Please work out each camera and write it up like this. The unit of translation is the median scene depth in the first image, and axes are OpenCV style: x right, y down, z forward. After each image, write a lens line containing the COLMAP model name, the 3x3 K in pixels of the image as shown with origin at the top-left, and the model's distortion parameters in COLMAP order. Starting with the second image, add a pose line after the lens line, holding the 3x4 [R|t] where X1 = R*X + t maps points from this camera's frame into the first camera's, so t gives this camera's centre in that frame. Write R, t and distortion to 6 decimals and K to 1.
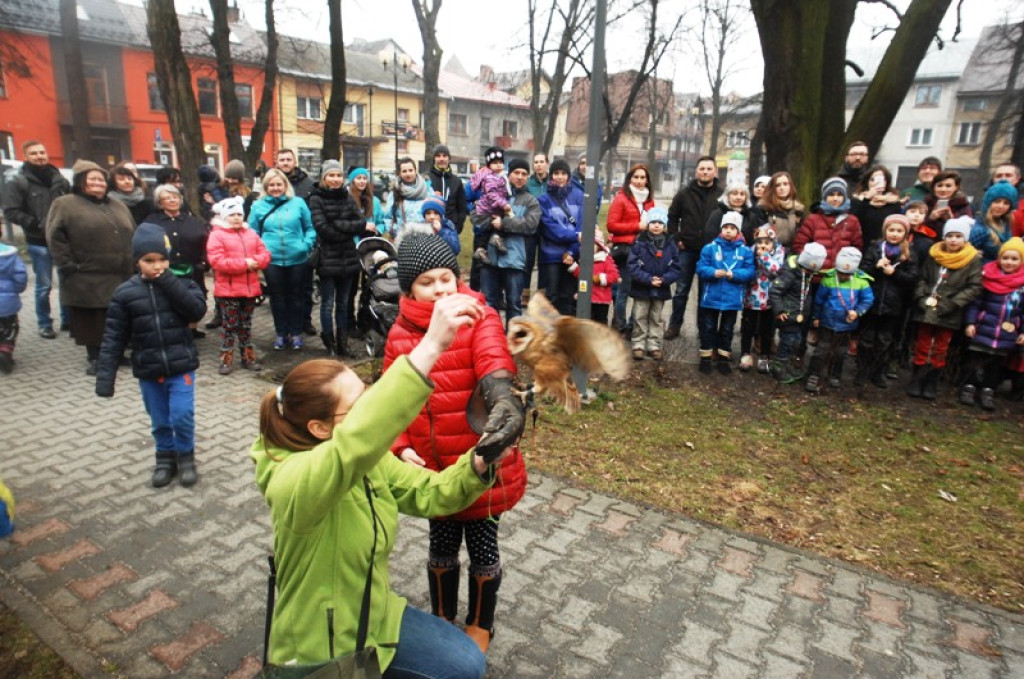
lens RADIAL K [[627.1, 0, 508.1], [0, 627.1, 338.3], [0, 0, 1]] dist [-0.069363, 0.036515]
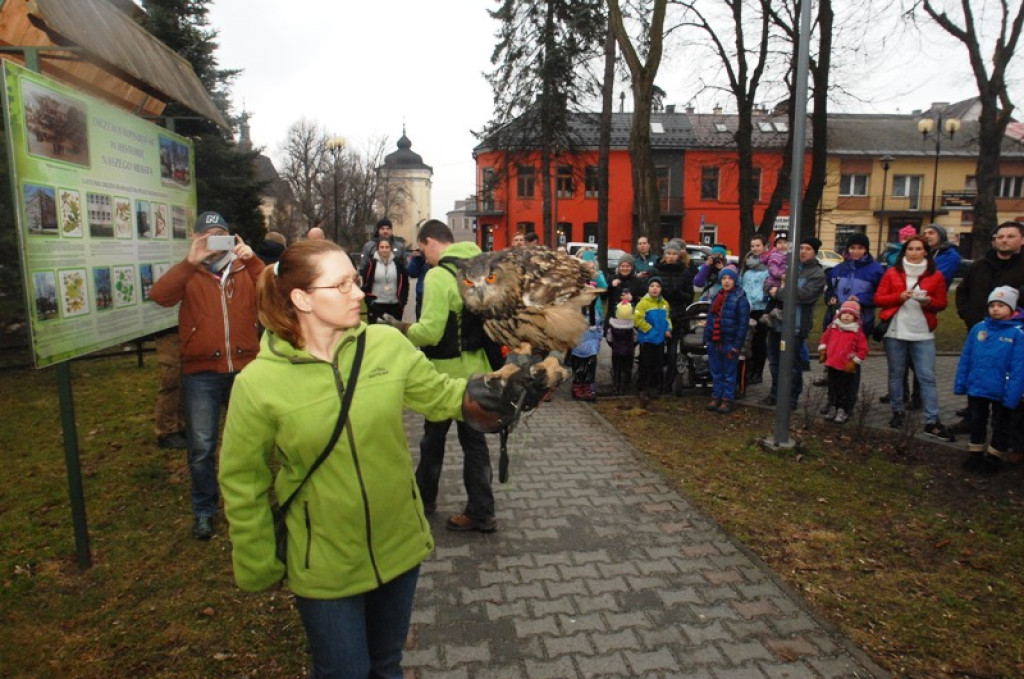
lens RADIAL K [[627.1, 0, 508.1], [0, 627.1, 338.3], [0, 0, 1]] dist [-0.069363, 0.036515]
pose [[0.656486, 0.077658, -0.750330, 0.663711], [-0.167633, 0.984834, -0.044739, 0.039142], [0.735476, 0.155151, 0.659548, -0.115991]]
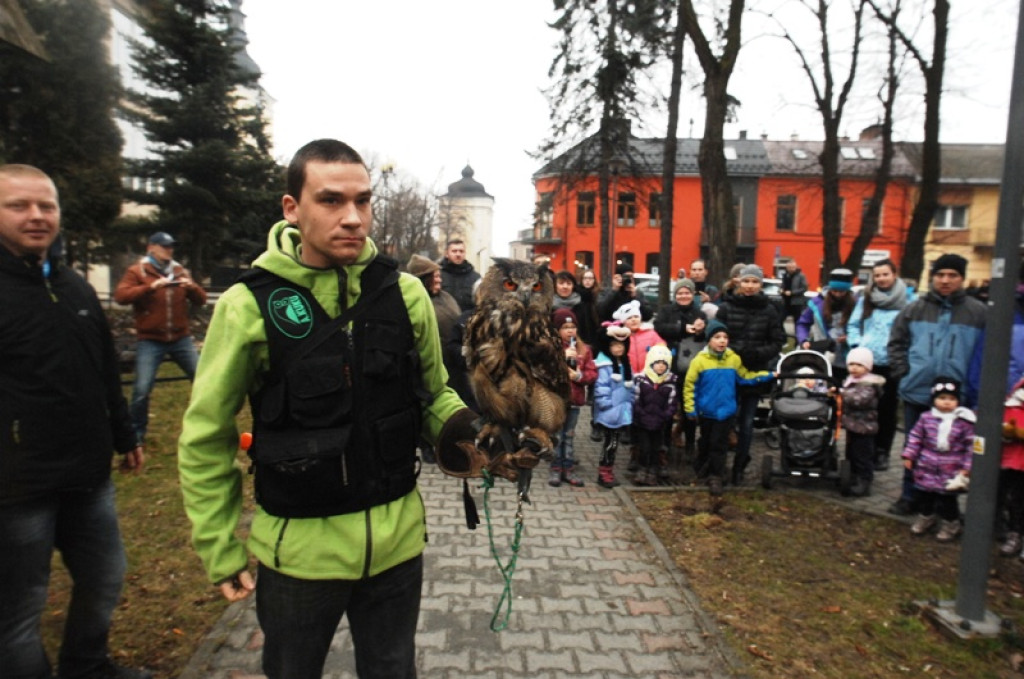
lens RADIAL K [[632.5, 0, 508.8], [0, 632.5, 332.5], [0, 0, 1]] dist [-0.067646, 0.036913]
pose [[0.580554, 0.053885, -0.812437, 0.358146], [-0.208051, 0.974501, -0.084036, -0.045141], [0.787193, 0.217816, 0.576961, 0.257799]]
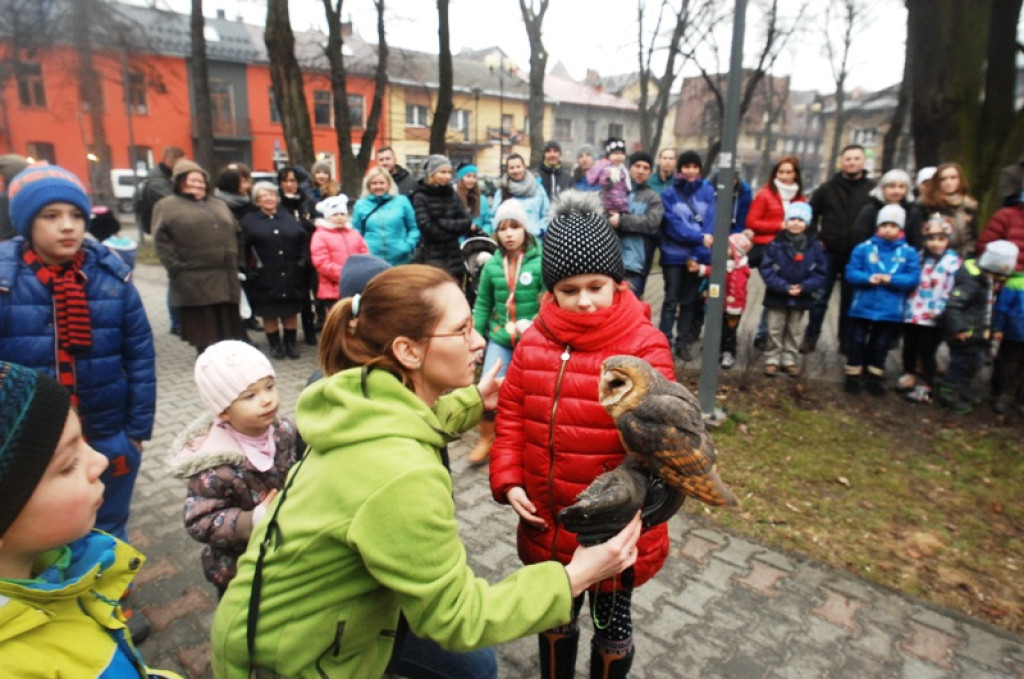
lens RADIAL K [[632.5, 0, 508.8], [0, 632.5, 332.5], [0, 0, 1]] dist [-0.067646, 0.036913]
pose [[0.987382, 0.019574, -0.157140, -0.025146], [-0.022684, 0.999580, -0.018021, -0.003159], [0.156721, 0.021358, 0.987412, 0.094073]]
